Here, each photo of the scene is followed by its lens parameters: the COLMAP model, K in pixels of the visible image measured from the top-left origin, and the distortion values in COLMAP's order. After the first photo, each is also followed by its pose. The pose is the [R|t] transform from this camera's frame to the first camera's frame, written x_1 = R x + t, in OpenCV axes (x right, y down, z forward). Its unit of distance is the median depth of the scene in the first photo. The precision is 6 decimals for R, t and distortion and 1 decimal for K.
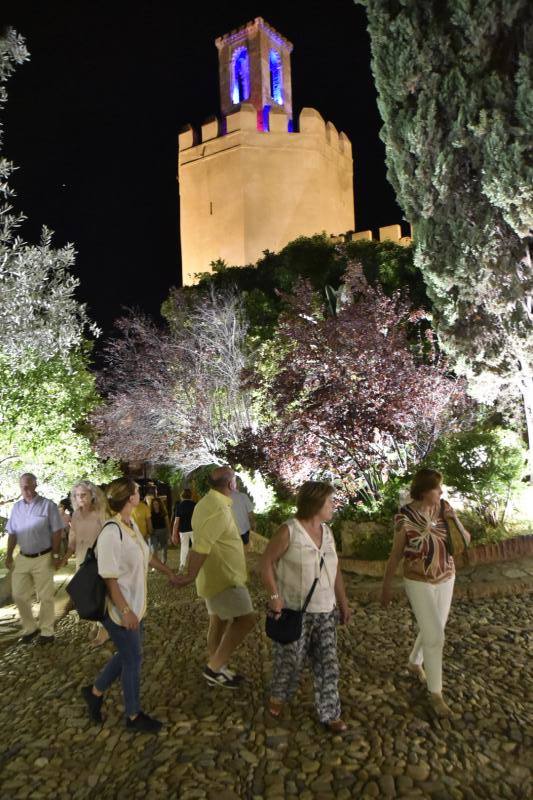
lens RADIAL K [[651.9, 0, 266.5], [0, 651.9, 400.0], [0, 0, 1]] dist [-0.183474, 0.293066]
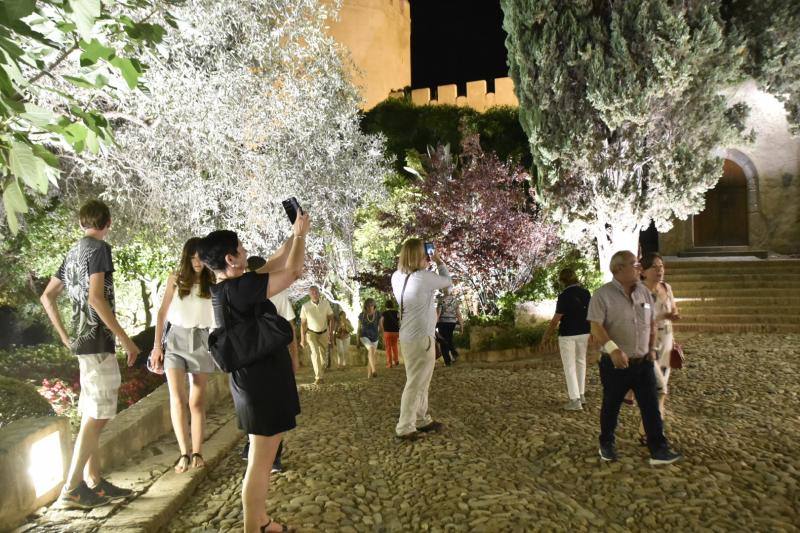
lens RADIAL K [[651.9, 0, 400.0], [0, 651.9, 266.5], [0, 0, 1]] dist [-0.183474, 0.293066]
pose [[0.985371, 0.015193, 0.169747, -0.296936], [-0.020999, 0.999253, 0.032457, 0.022688], [-0.169127, -0.035547, 0.984953, -0.358586]]
